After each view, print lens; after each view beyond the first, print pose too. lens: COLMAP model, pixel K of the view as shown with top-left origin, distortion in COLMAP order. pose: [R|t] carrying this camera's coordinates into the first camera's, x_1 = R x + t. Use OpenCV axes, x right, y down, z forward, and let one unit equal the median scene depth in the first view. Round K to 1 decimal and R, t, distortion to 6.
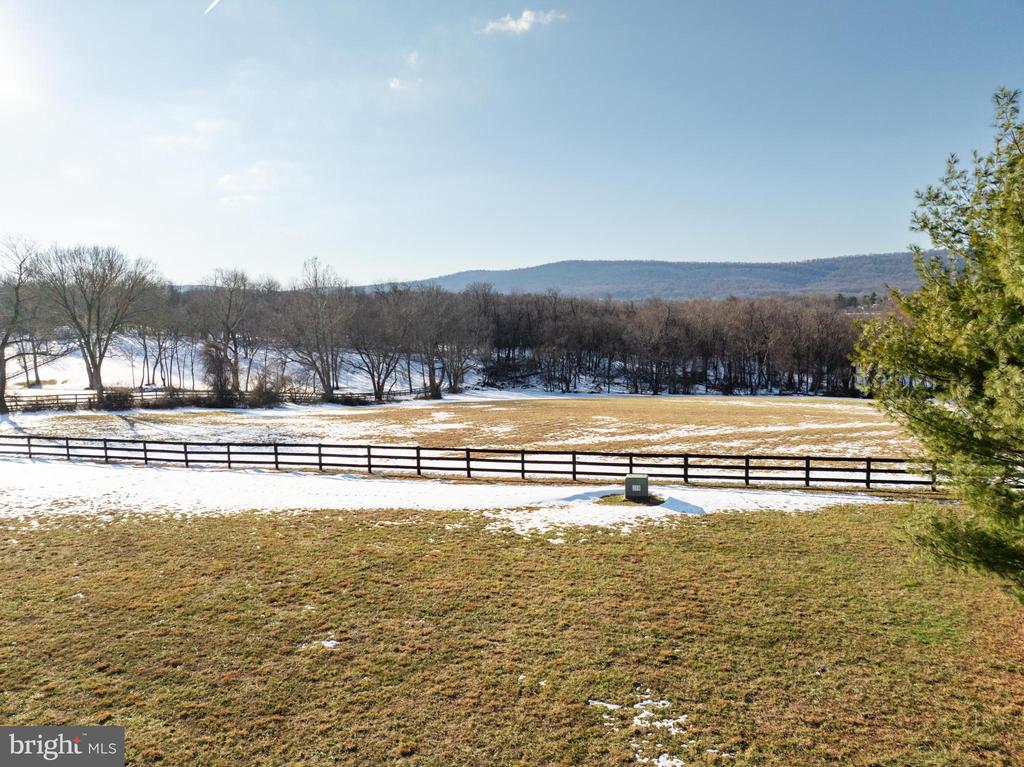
lens RADIAL K [[743.1, 0, 512.0], [0, 743.1, 383.5], [0, 0, 1]] dist [-0.044091, -0.002922]
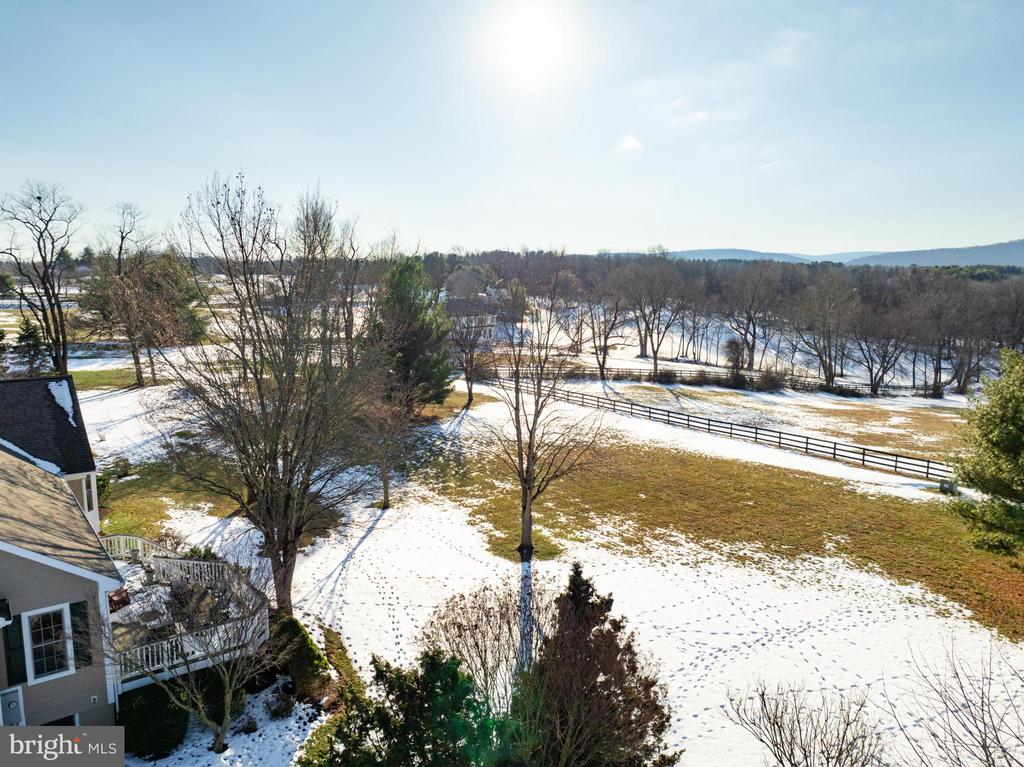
lens RADIAL K [[743.1, 0, 512.0], [0, 743.1, 383.5], [0, 0, 1]] dist [-0.044091, -0.002922]
pose [[0.775219, 0.118613, -0.620457, 0.166473], [-0.090520, 0.992935, 0.076721, -0.056423], [0.625174, -0.003312, 0.780479, -0.402061]]
